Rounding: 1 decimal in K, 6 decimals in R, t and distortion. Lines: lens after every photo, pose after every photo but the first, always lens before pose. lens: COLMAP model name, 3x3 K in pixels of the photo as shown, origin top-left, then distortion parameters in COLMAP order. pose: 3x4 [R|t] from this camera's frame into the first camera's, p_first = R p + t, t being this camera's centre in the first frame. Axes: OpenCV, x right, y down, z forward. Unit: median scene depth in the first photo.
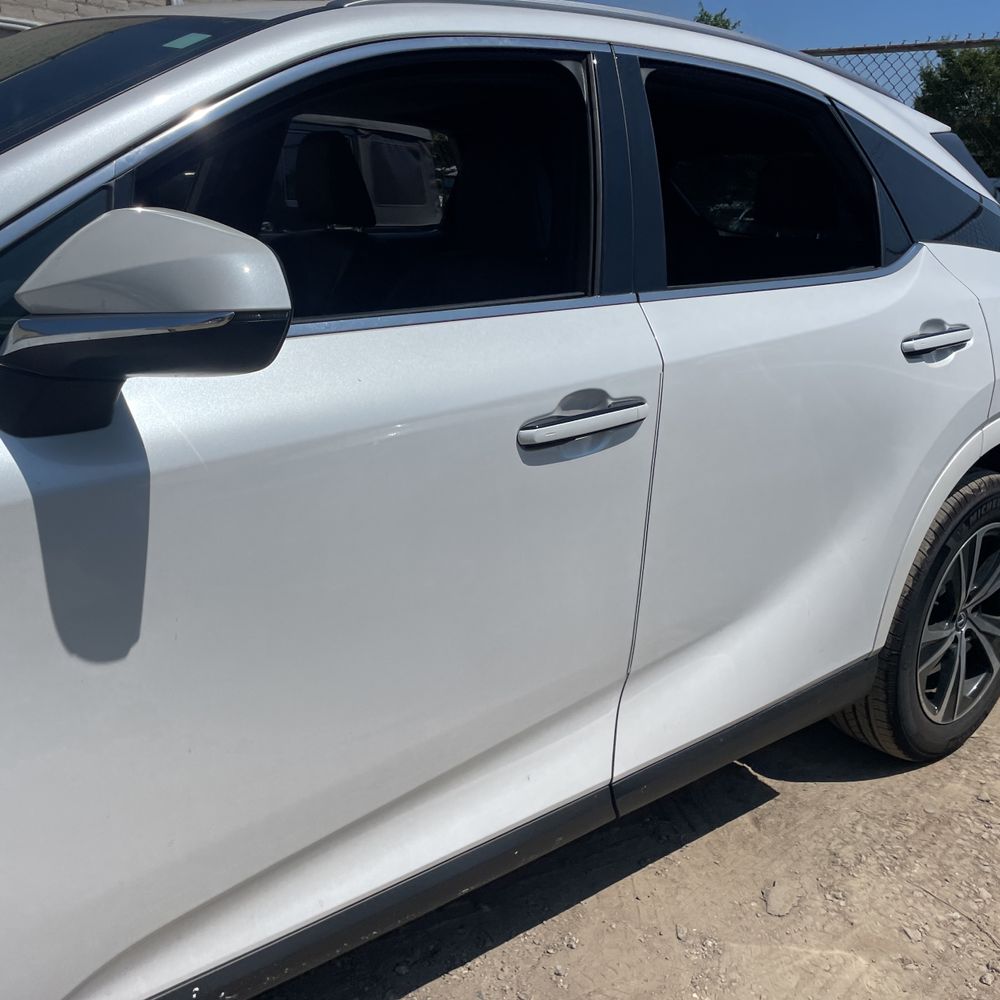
lens RADIAL K [[1017.0, 0, 498.2], [0, 1017.0, 498.2], [0, 0, 1]] dist [0.032503, 0.000000]
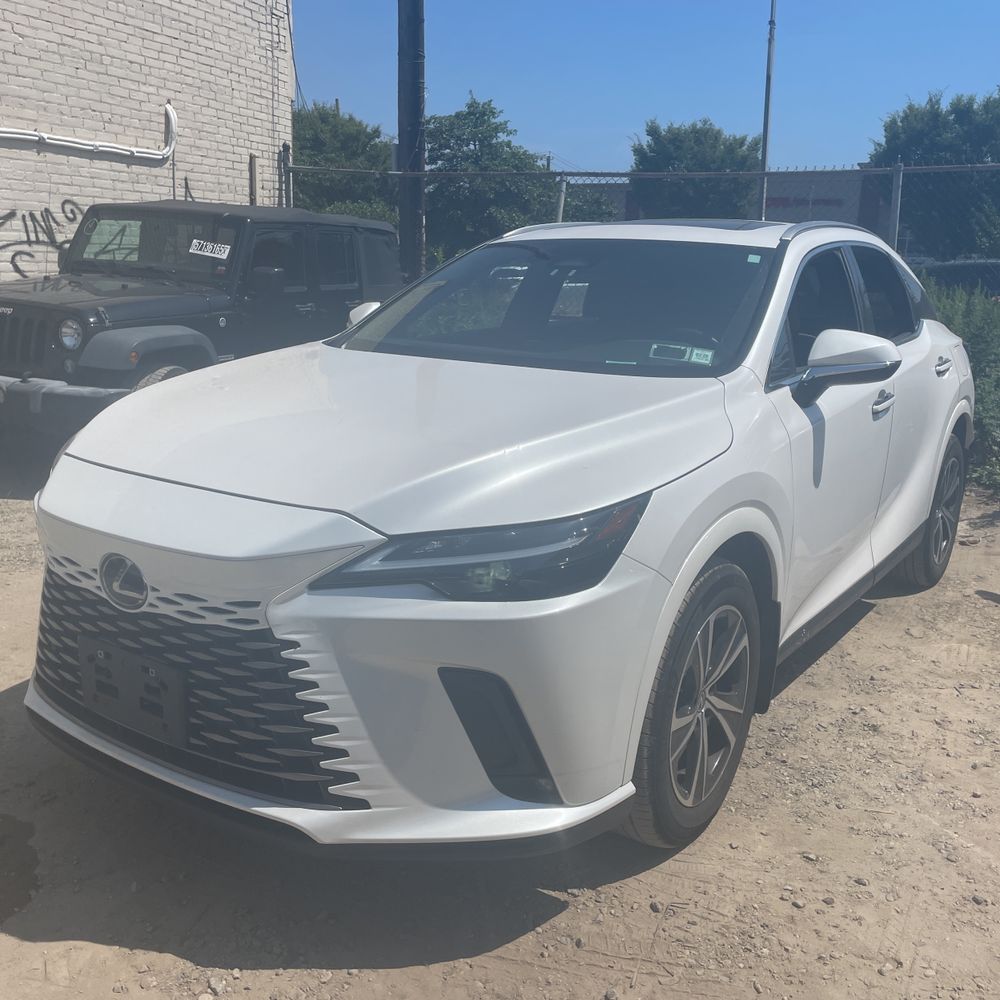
lens RADIAL K [[1017.0, 0, 494.3], [0, 1017.0, 502.2], [0, 0, 1]] dist [0.032503, 0.000000]
pose [[0.963707, -0.078259, 0.255233, -1.235309], [0.089768, 0.995391, -0.033739, 0.134984], [-0.251416, 0.055426, 0.966291, -0.944133]]
